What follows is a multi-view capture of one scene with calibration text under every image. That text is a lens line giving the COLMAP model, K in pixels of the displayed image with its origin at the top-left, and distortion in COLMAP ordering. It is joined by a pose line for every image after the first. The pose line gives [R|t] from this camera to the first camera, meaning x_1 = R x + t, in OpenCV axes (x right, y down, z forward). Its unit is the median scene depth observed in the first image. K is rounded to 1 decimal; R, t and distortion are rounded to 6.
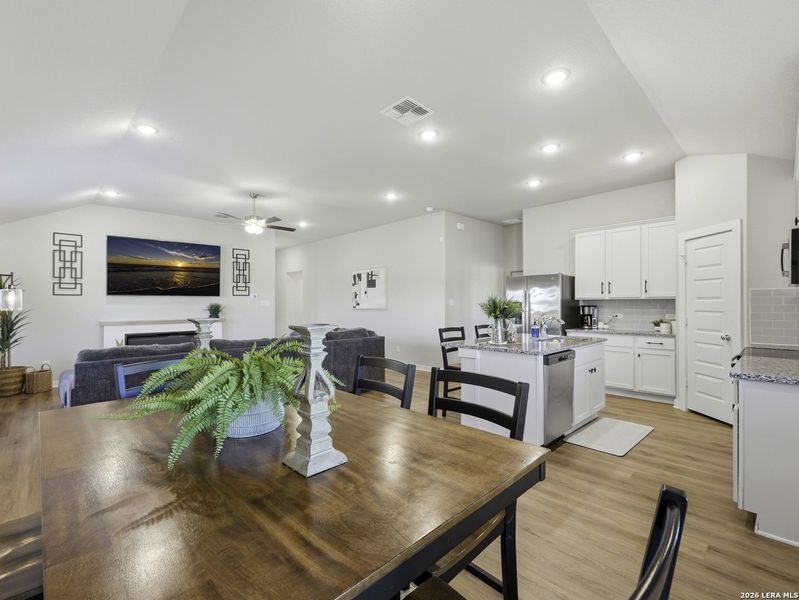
lens RADIAL K [[369.1, 0, 402.1], [0, 369.1, 303.8], [0, 0, 1]] dist [0.001768, 0.004507]
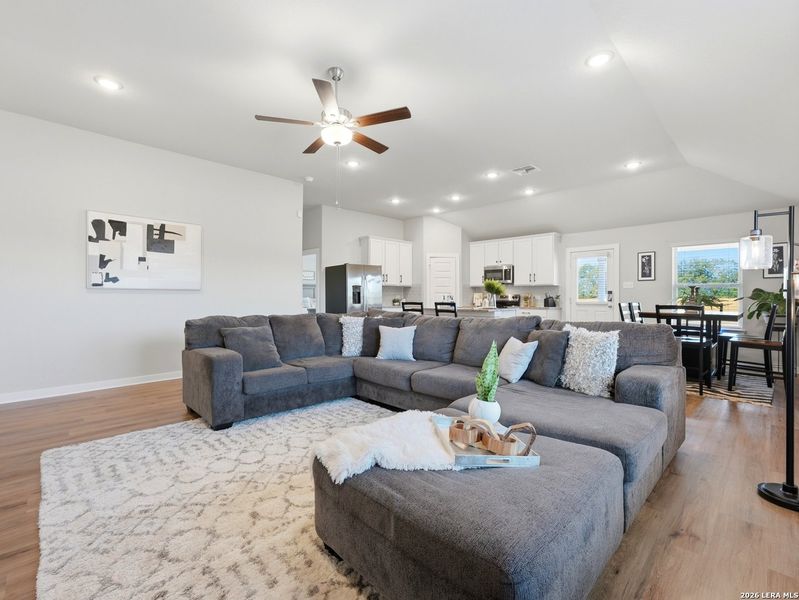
lens RADIAL K [[369.1, 0, 401.4], [0, 369.1, 292.5], [0, 0, 1]] dist [0.001768, 0.004507]
pose [[-0.013675, 0.019064, 0.999725, -1.018124], [0.000781, 0.999818, -0.019055, 0.046227], [-0.999906, 0.000521, -0.013687, 0.972951]]
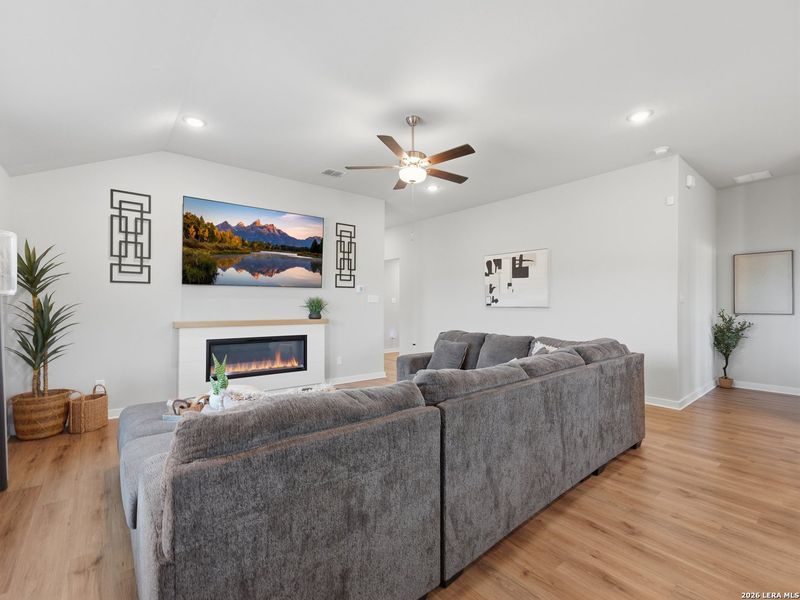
lens RADIAL K [[369.6, 0, 405.4], [0, 369.6, 302.7], [0, 0, 1]] dist [0.001768, 0.004507]
pose [[0.996169, 0.009078, -0.086978, -0.373652], [-0.009160, 0.999958, -0.000552, 0.011359], [0.086969, 0.001347, 0.996210, 0.403244]]
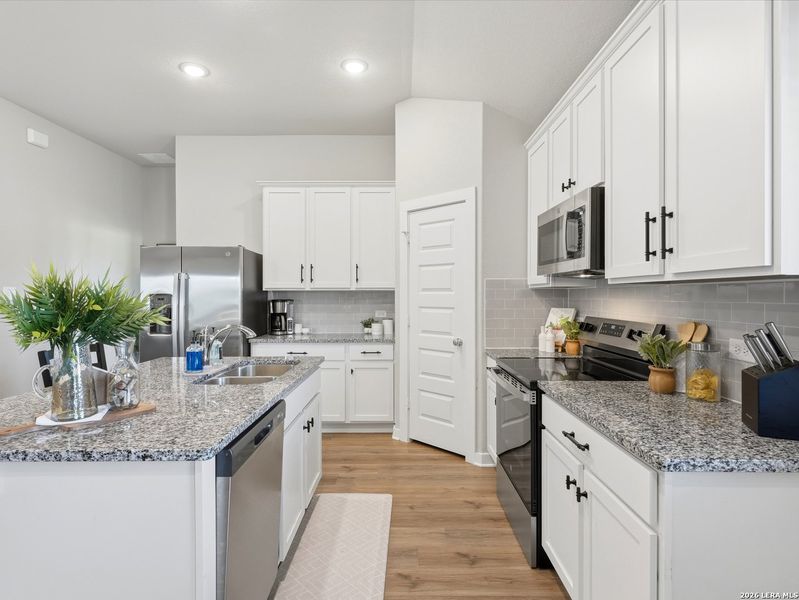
lens RADIAL K [[419.7, 0, 398.0], [0, 419.7, 297.8], [0, 0, 1]] dist [0.011487, -0.000318]
pose [[0.706920, 0.000006, 0.707293, 0.128602], [-0.002591, 0.999993, 0.002581, -0.001183], [-0.707289, -0.003657, 0.706915, 0.344953]]
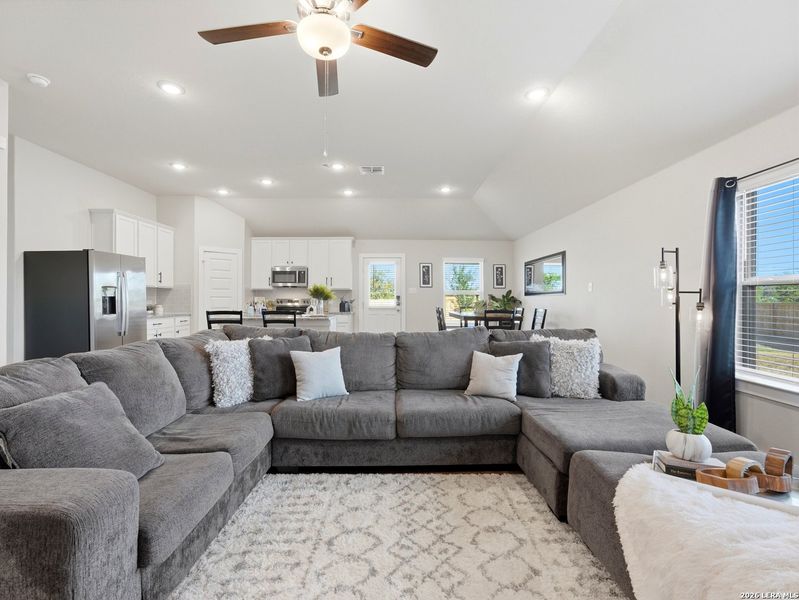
lens RADIAL K [[369.1, 0, 399.1], [0, 369.1, 287.2], [0, 0, 1]] dist [0.001768, 0.004507]
pose [[-0.721306, 0.028927, 0.692012, -0.721936], [0.007653, 0.999399, -0.033799, 0.030817], [-0.692574, -0.019083, -0.721094, 1.268196]]
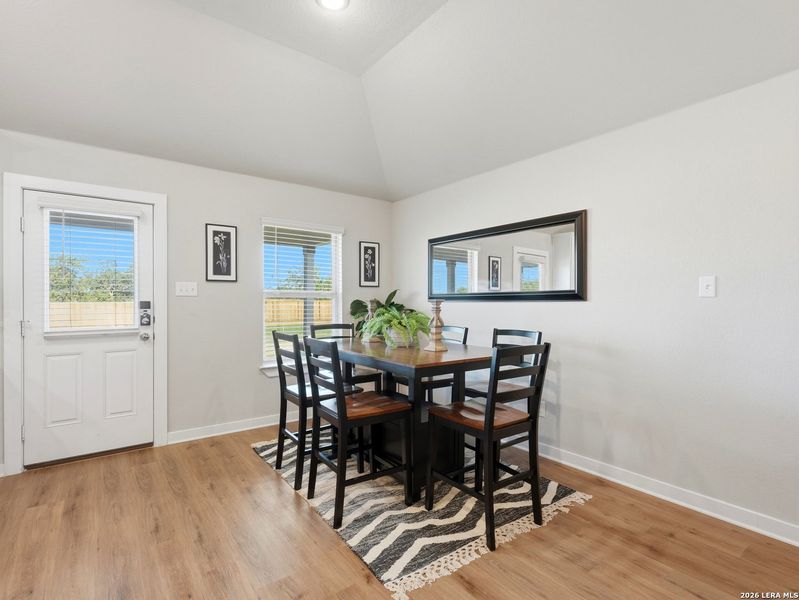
lens RADIAL K [[401.6, 0, 398.5], [0, 401.6, 299.1], [0, 0, 1]] dist [0.001572, 0.000846]
pose [[-0.991448, 0.007623, 0.130277, -0.158076], [0.007801, 0.999969, 0.000858, 0.014325], [-0.130267, 0.001866, -0.991477, 0.761941]]
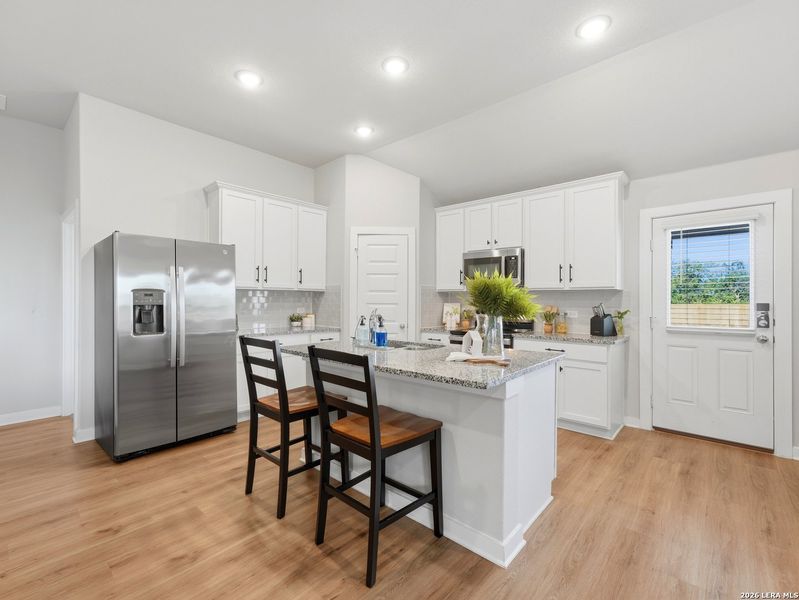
lens RADIAL K [[369.1, 0, 396.2], [0, 369.1, 298.9], [0, 0, 1]] dist [0.001768, 0.004507]
pose [[-0.067686, 0.011763, 0.997637, -0.215841], [-0.000646, 0.999930, -0.011834, 0.015546], [-0.997706, -0.001445, -0.067673, 0.792968]]
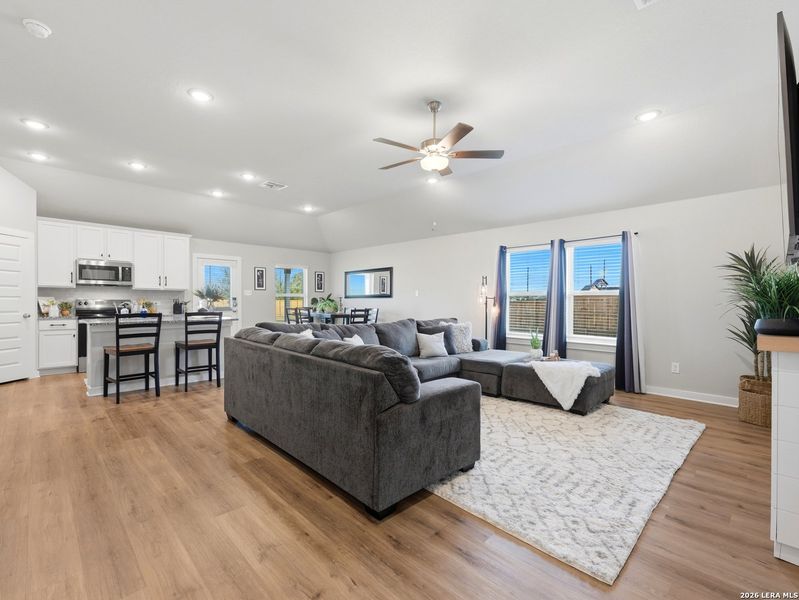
lens RADIAL K [[369.1, 0, 398.2], [0, 369.1, 301.2], [0, 0, 1]] dist [0.001768, 0.004507]
pose [[-0.999982, 0.002446, -0.005549, -0.359287], [0.002413, 0.999979, 0.006047, 0.024012], [0.005563, 0.006033, -0.999966, 1.723856]]
